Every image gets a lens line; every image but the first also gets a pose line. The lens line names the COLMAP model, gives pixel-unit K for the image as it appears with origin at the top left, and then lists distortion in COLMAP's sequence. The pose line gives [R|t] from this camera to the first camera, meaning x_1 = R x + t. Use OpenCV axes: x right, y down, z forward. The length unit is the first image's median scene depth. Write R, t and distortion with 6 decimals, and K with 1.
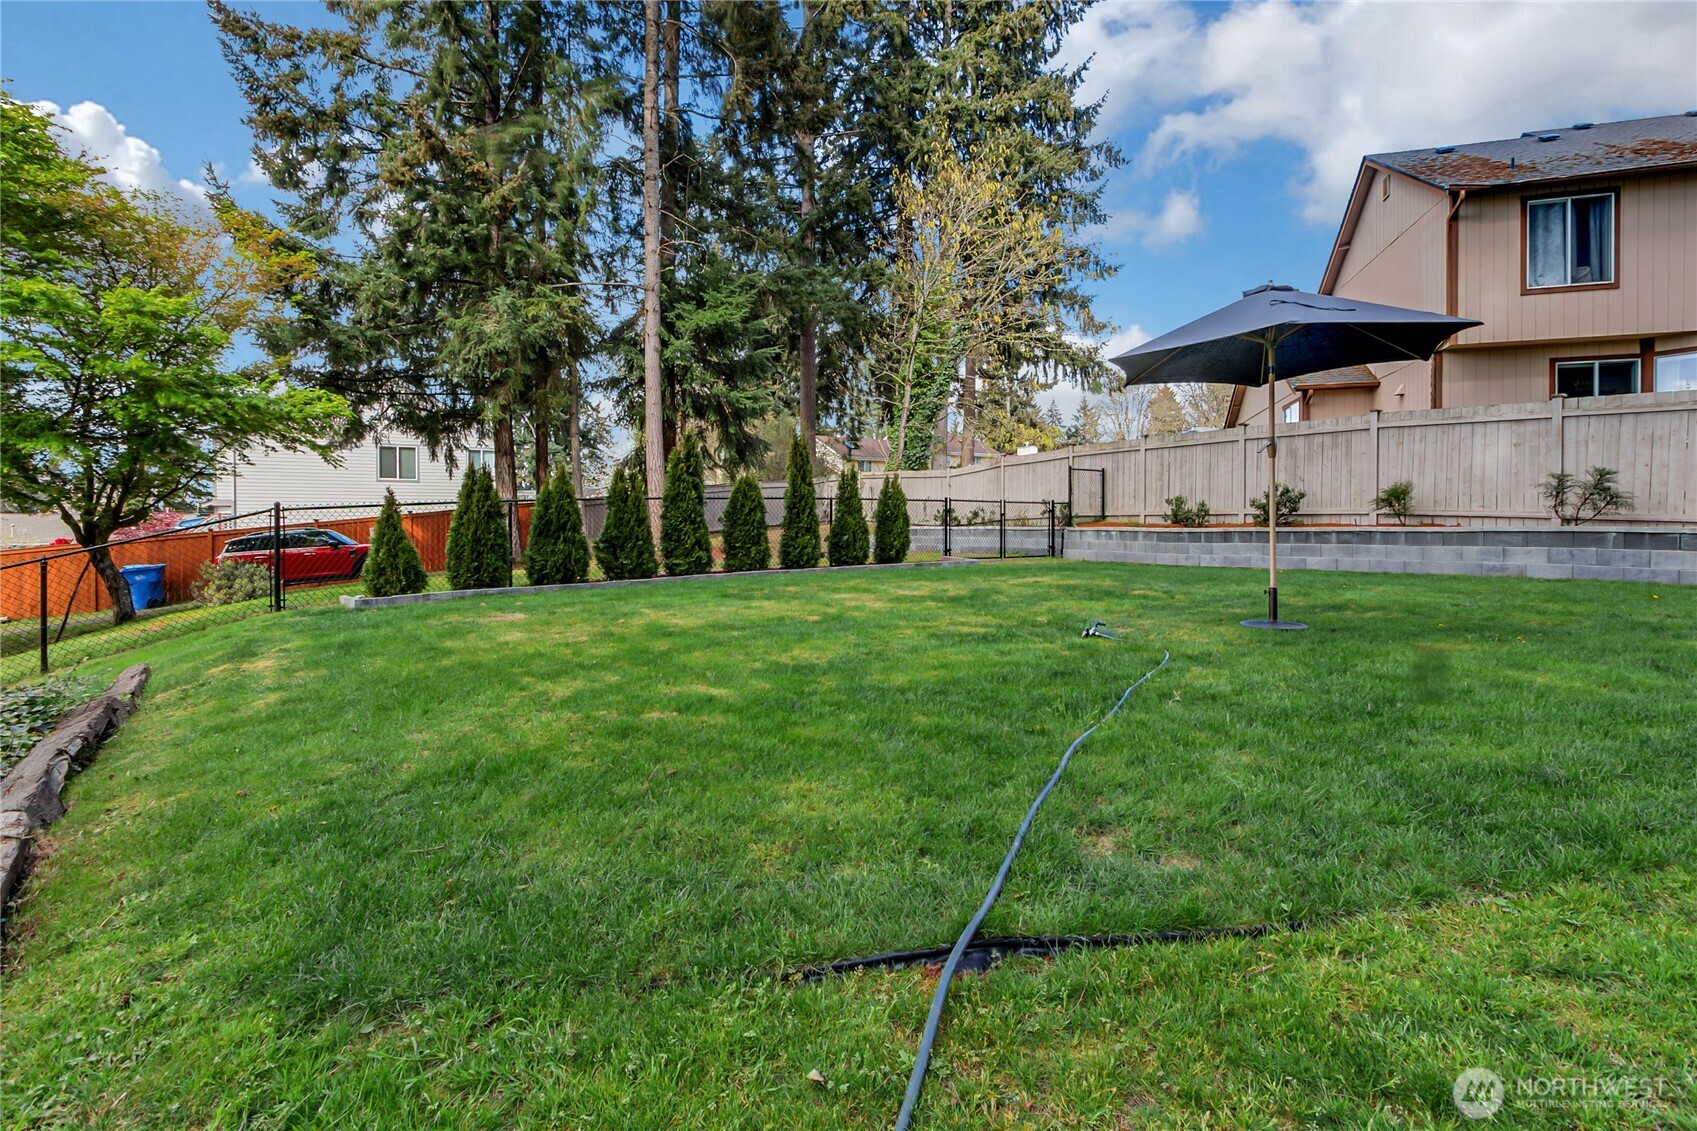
lens RADIAL K [[803.6, 0, 845.4], [0, 803.6, 526.1], [0, 0, 1]] dist [0.012188, -0.000090]
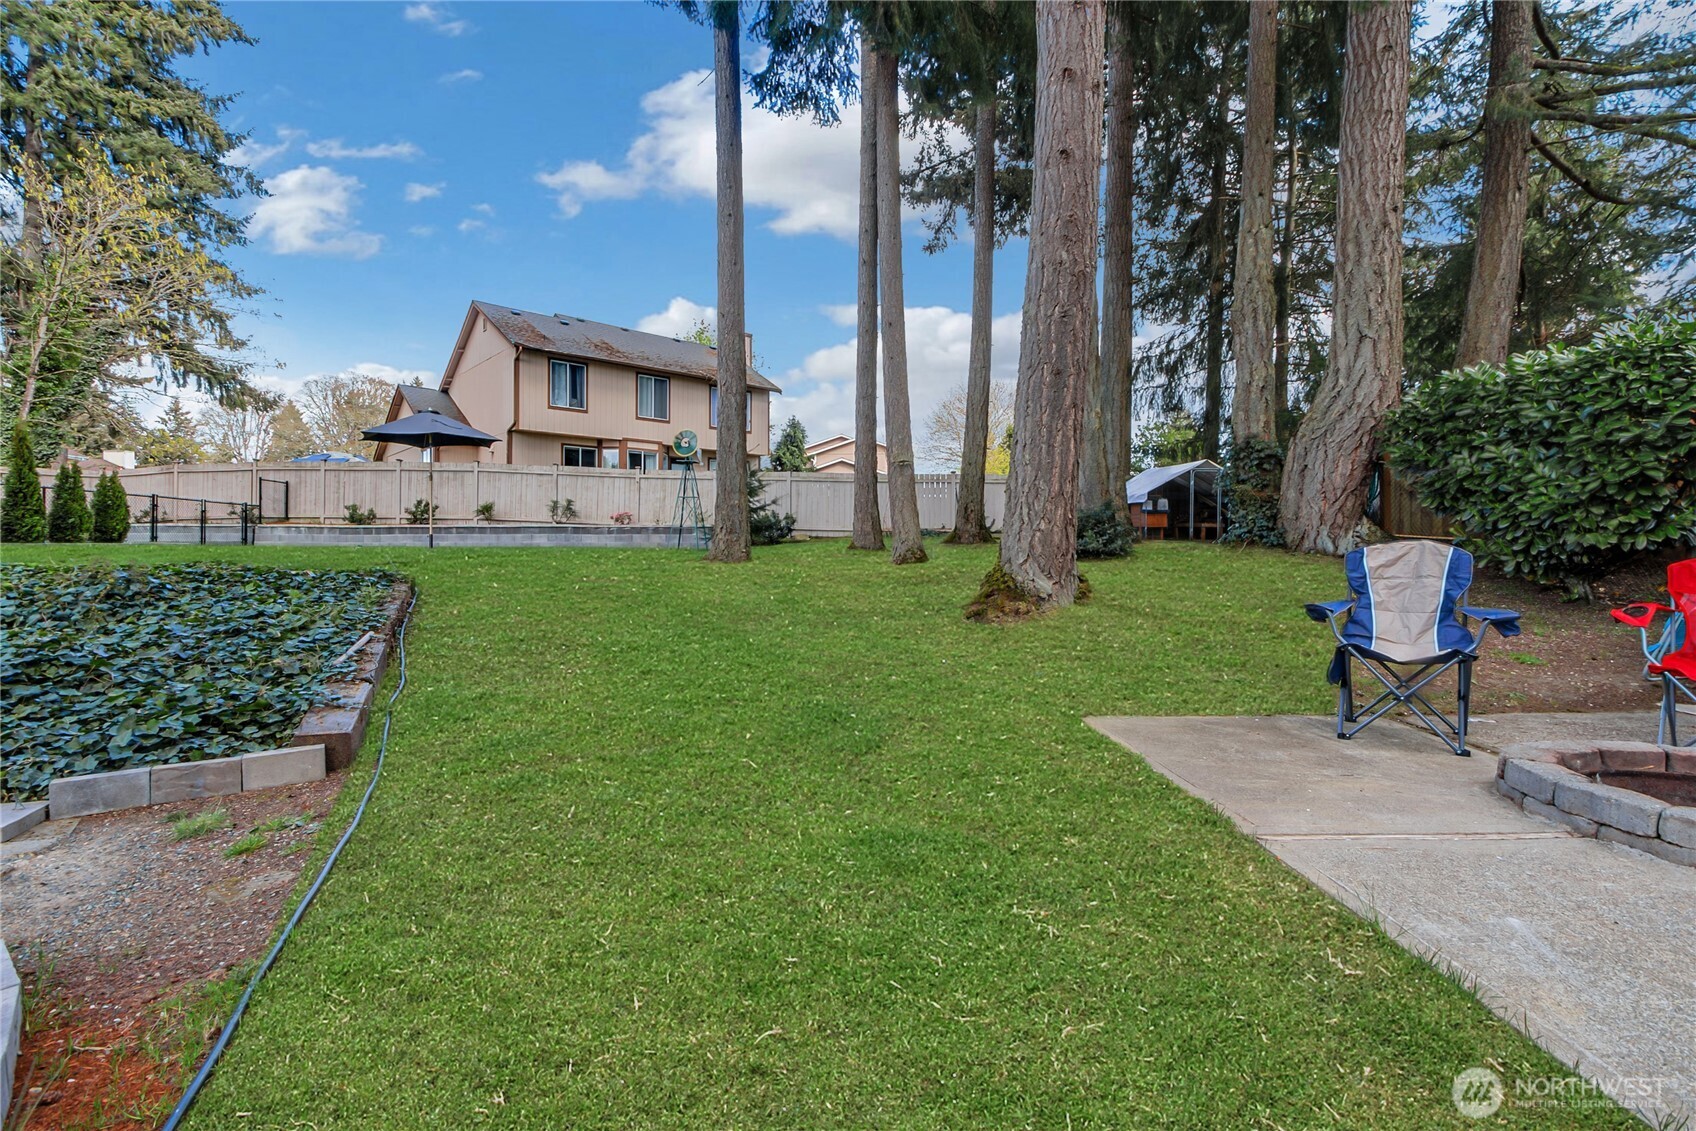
lens RADIAL K [[774.4, 0, 842.9], [0, 774.4, 549.6], [0, 0, 1]] dist [0.003014, -0.004522]
pose [[0.532354, 0.006345, 0.846498, -0.334770], [-0.003168, 0.999980, -0.005503, 0.055193], [-0.846516, 0.000248, 0.532363, -0.552322]]
